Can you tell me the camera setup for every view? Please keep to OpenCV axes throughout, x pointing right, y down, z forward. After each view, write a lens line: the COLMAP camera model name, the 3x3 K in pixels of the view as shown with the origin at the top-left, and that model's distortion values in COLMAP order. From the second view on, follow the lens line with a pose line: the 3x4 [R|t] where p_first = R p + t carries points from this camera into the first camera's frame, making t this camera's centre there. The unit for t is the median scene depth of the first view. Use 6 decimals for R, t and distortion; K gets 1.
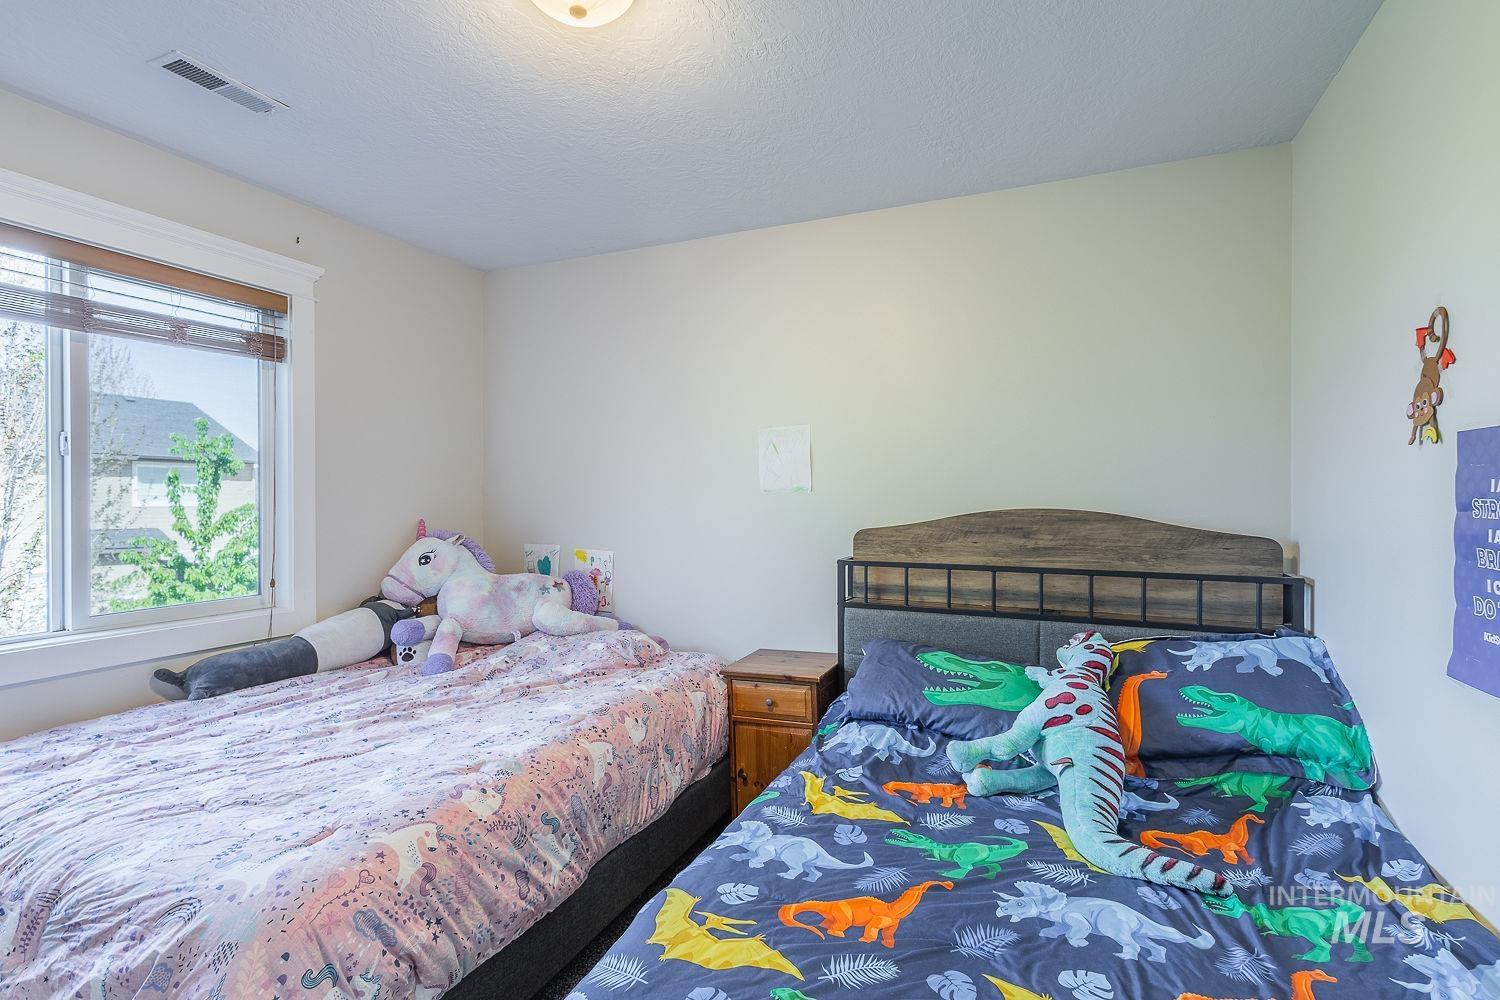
lens RADIAL K [[697.7, 0, 748.1], [0, 697.7, 499.7], [0, 0, 1]] dist [0.006197, 0.000047]
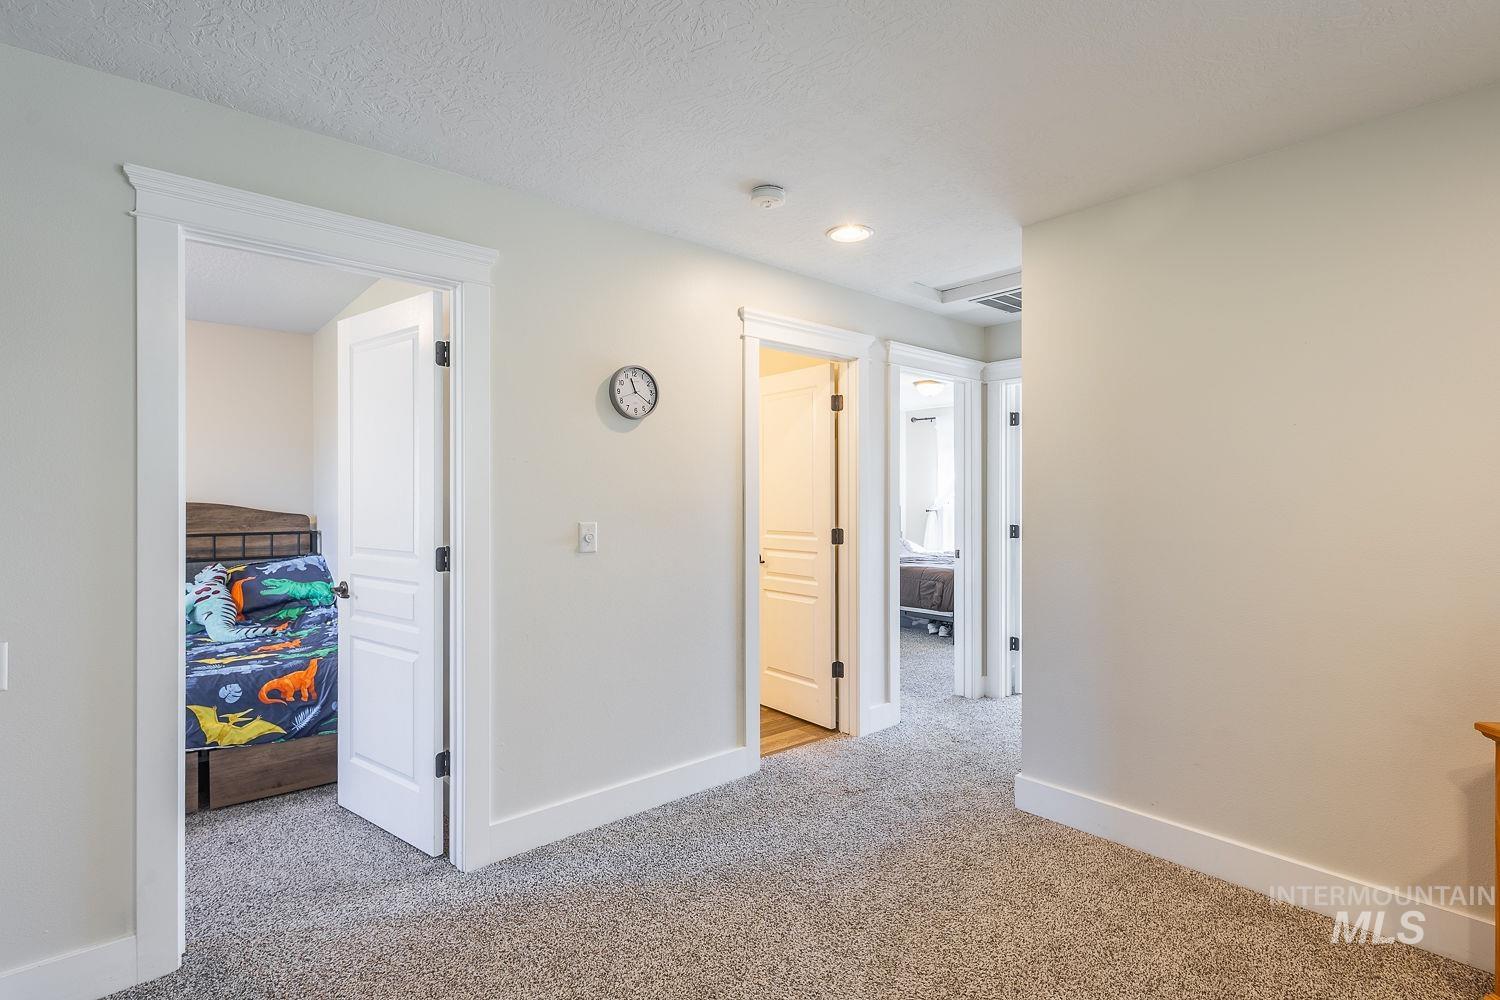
lens RADIAL K [[697.7, 0, 748.1], [0, 697.7, 499.7], [0, 0, 1]] dist [0.006197, 0.000047]
pose [[0.407210, -0.005981, 0.913315, -0.760225], [0.003705, 0.999981, 0.004897, 0.003096], [-0.913327, 0.001389, 0.407224, -1.279130]]
